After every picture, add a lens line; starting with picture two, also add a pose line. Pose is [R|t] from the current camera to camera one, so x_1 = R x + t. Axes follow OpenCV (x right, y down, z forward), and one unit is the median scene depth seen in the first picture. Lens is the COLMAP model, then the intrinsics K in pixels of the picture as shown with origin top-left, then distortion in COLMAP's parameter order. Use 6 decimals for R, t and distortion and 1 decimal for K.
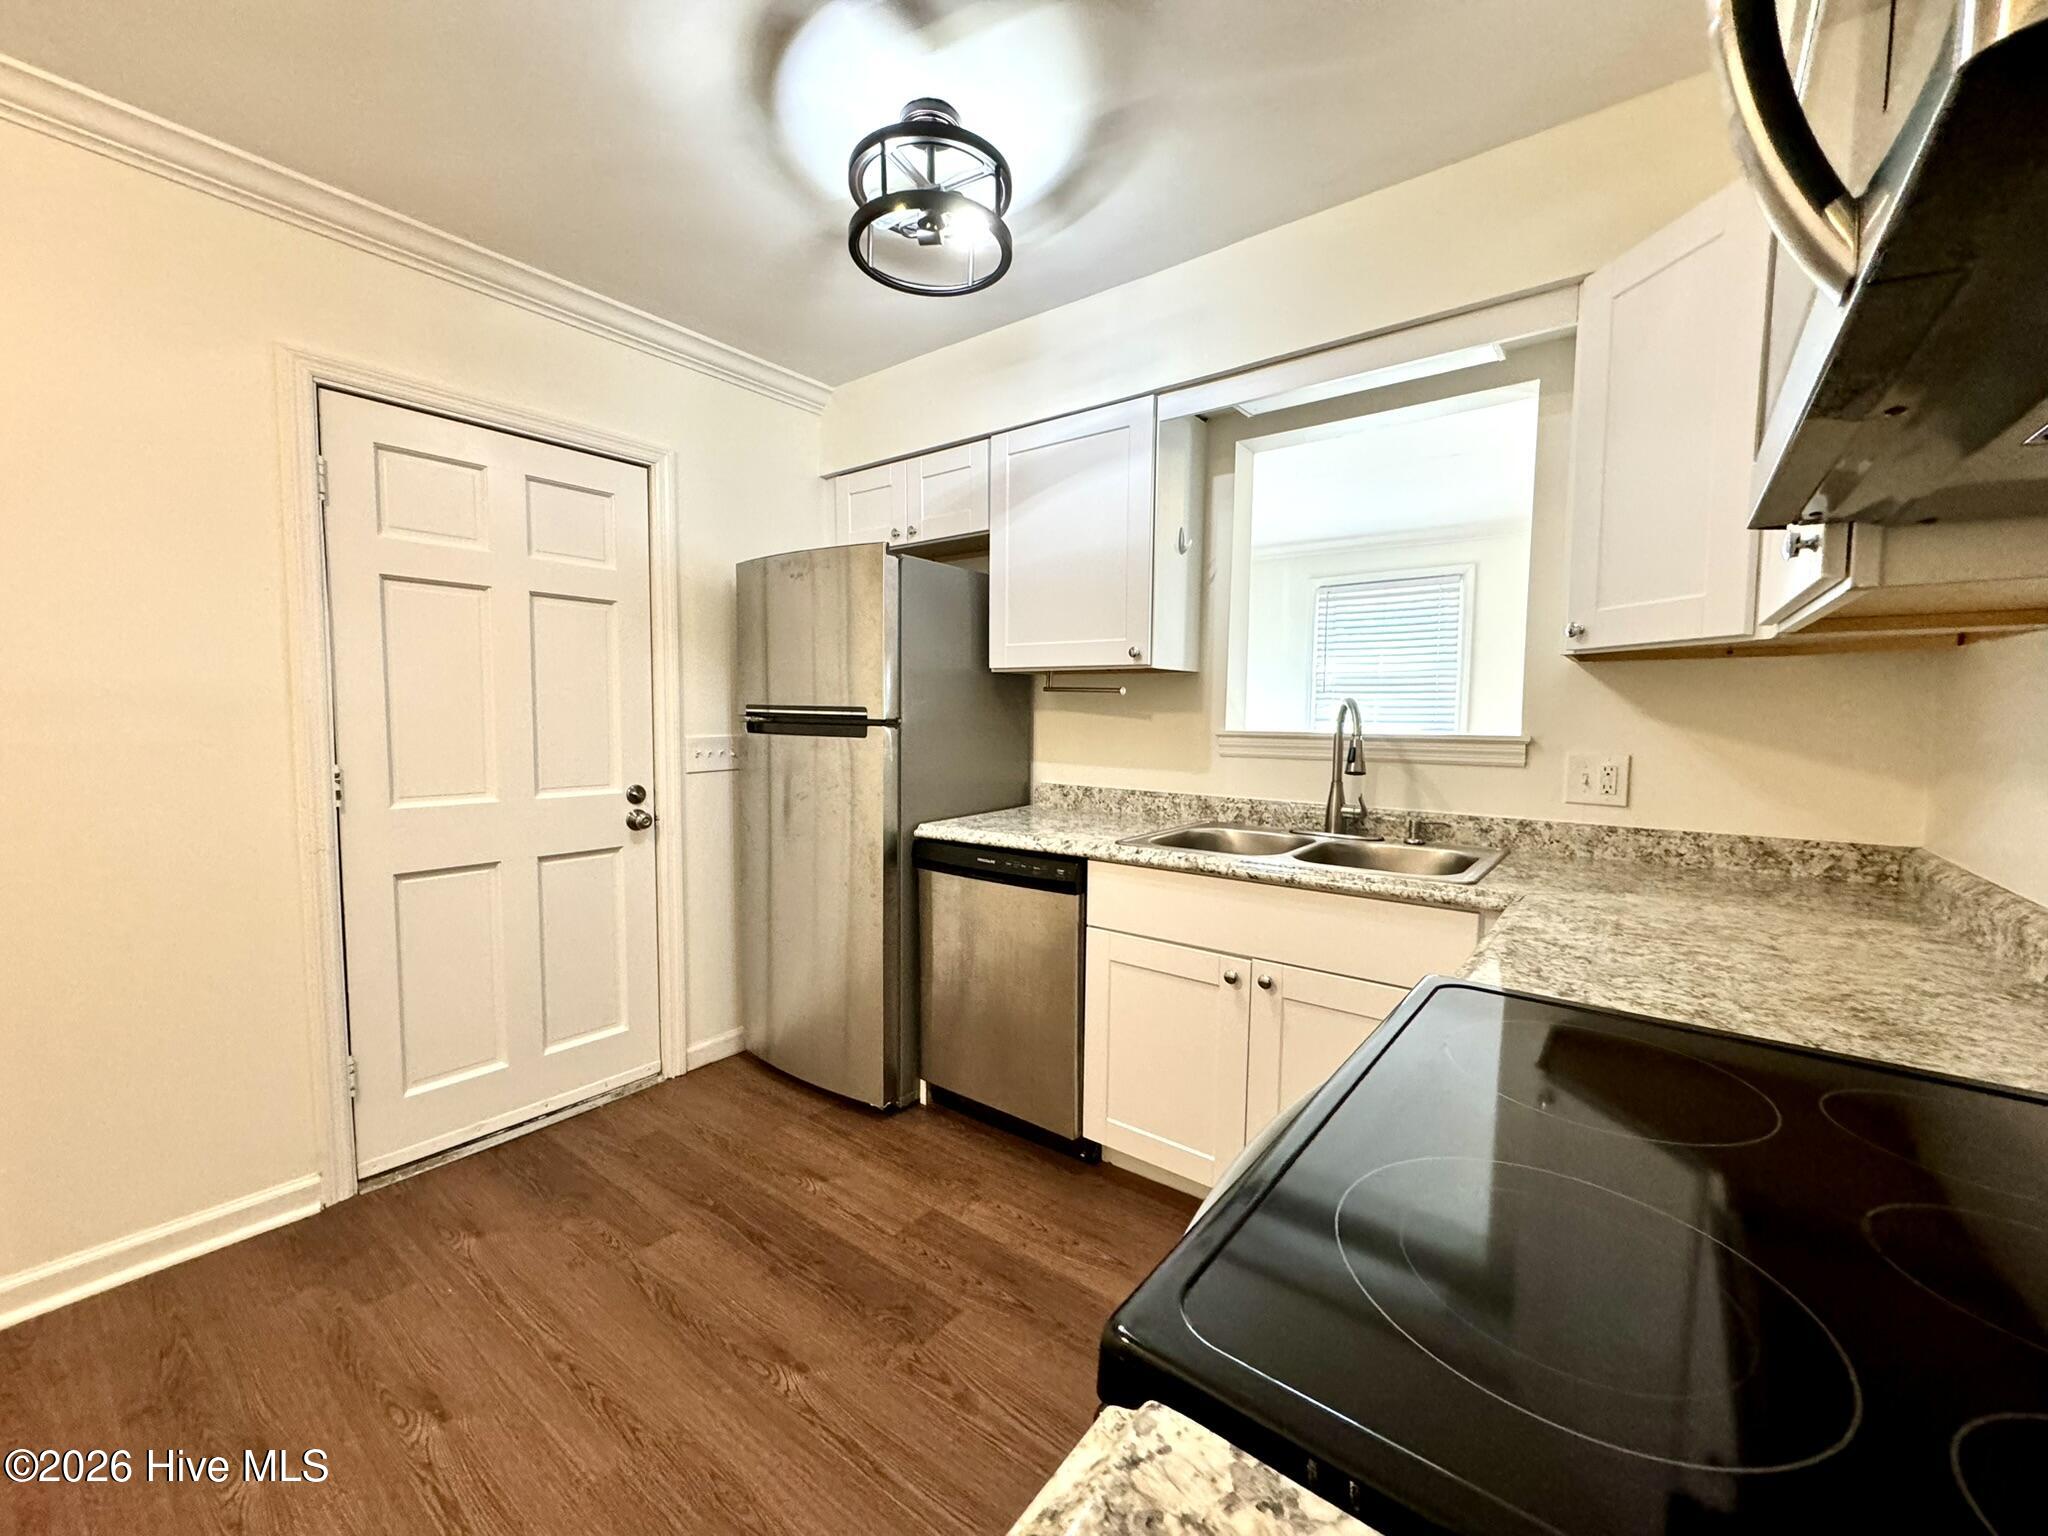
lens RADIAL K [[815.6, 0, 1025.1], [0, 815.6, 770.6], [0, 0, 1]] dist [-0.001817, -0.000348]
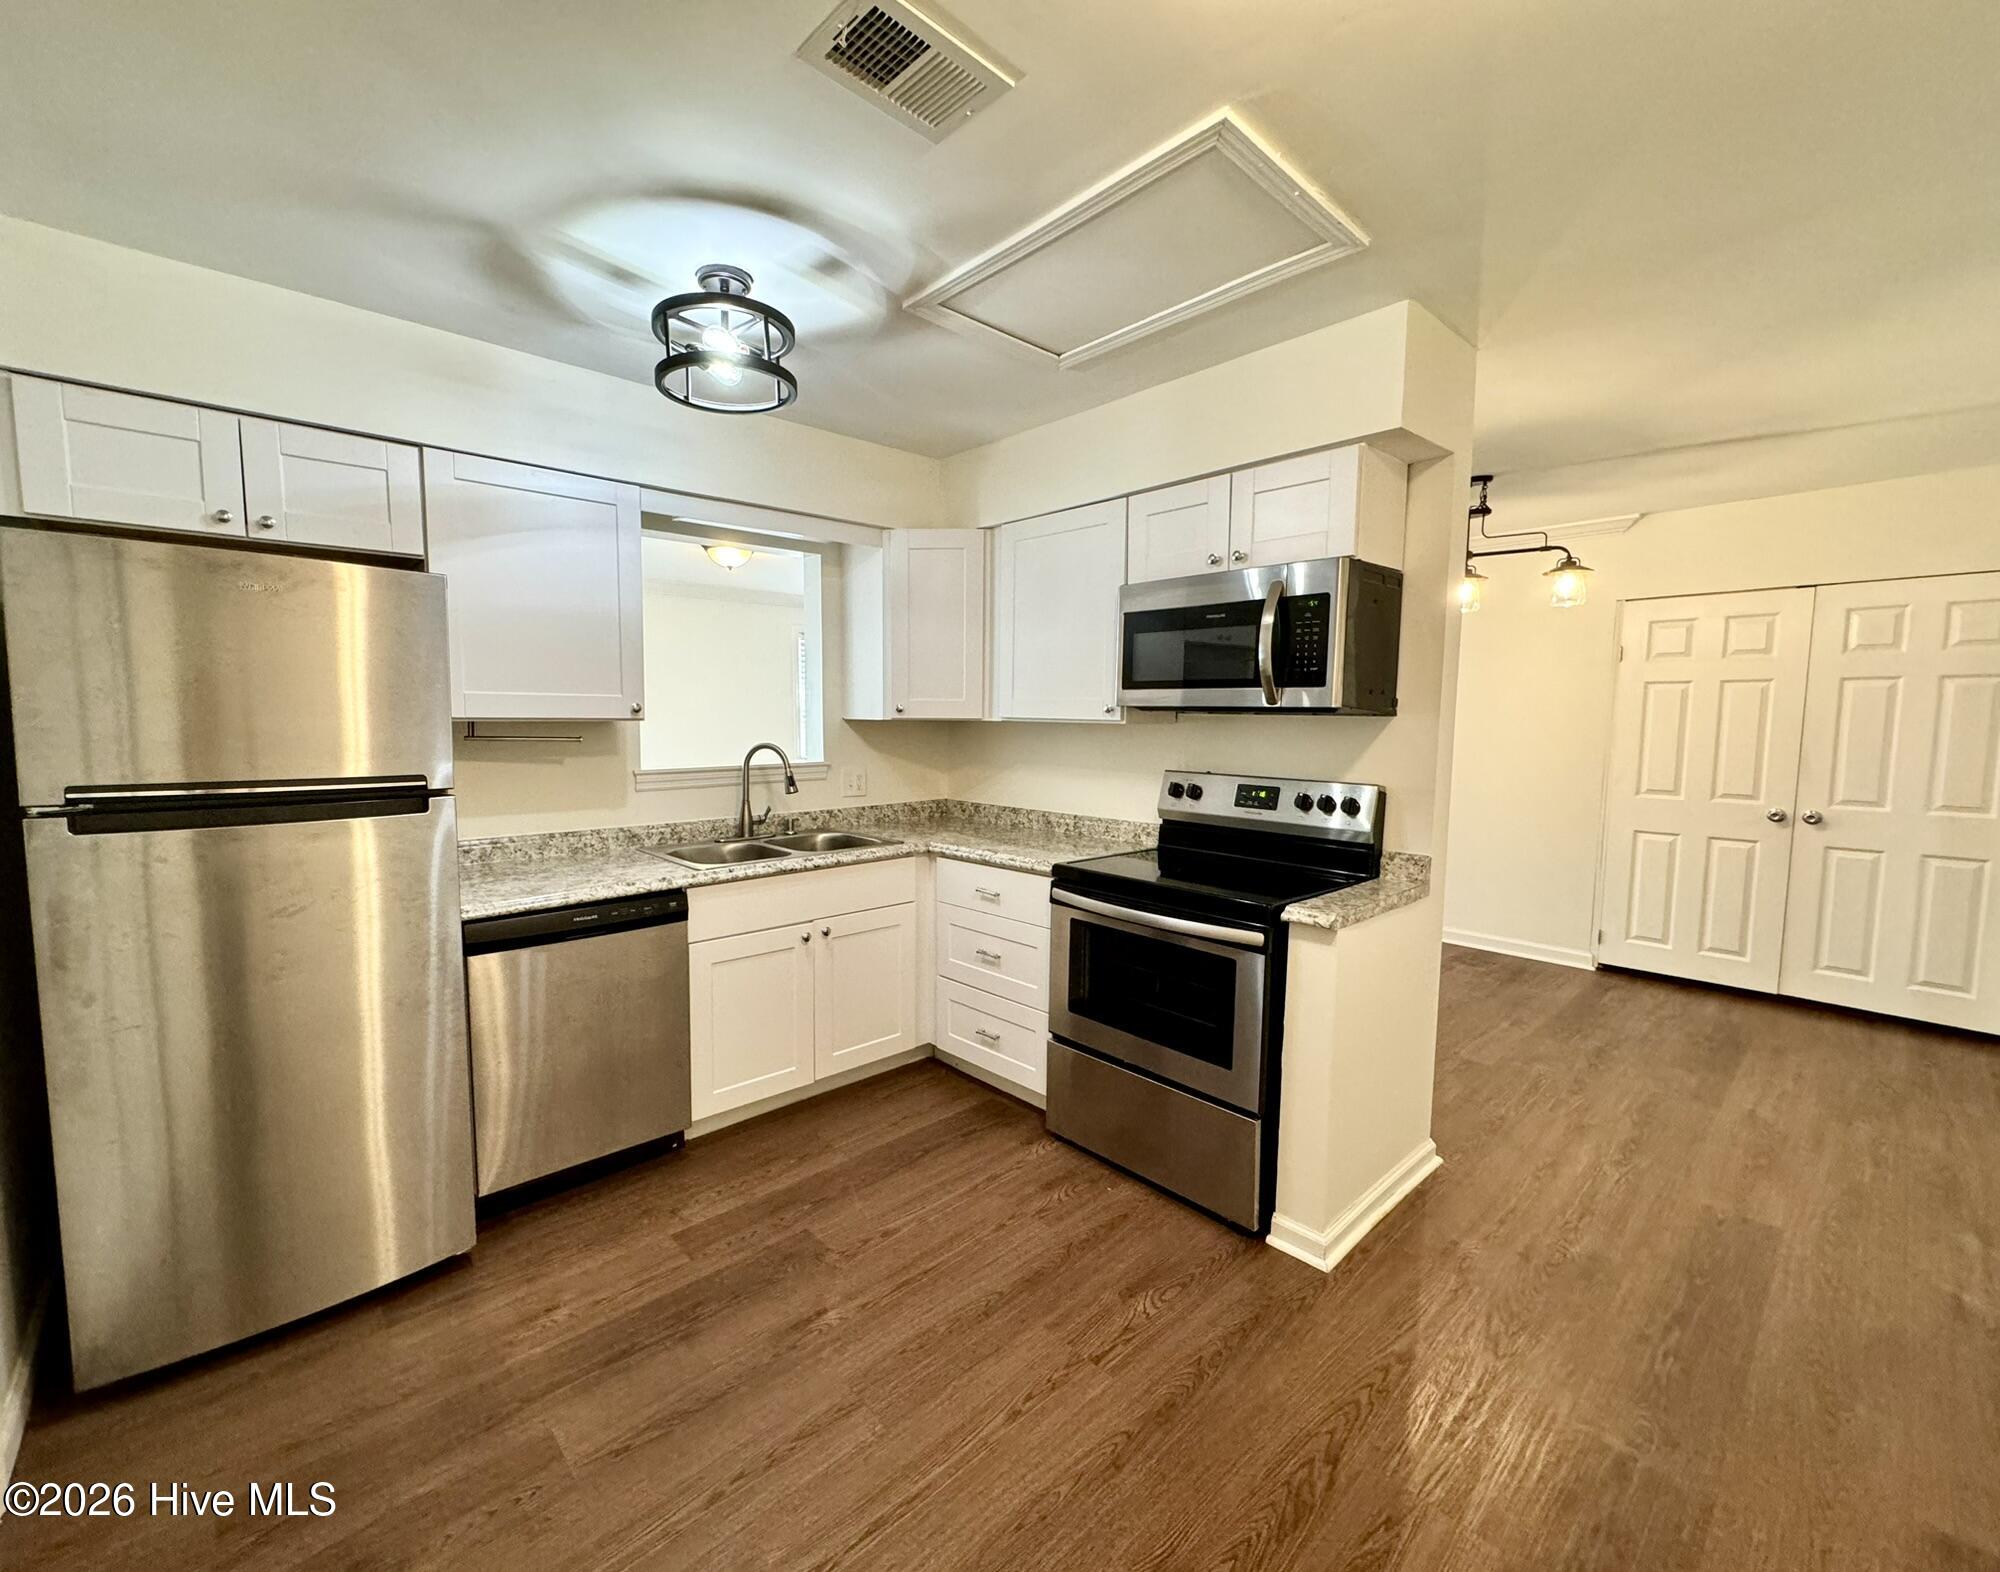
lens RADIAL K [[833.4, 0, 962.8], [0, 833.4, 791.7], [0, 0, 1]] dist [-0.000964, 0.000194]
pose [[0.188277, -0.100420, 0.976969, -1.019893], [0.069374, 0.993634, 0.088763, -0.110624], [-0.979663, 0.051064, 0.194045, 0.367469]]
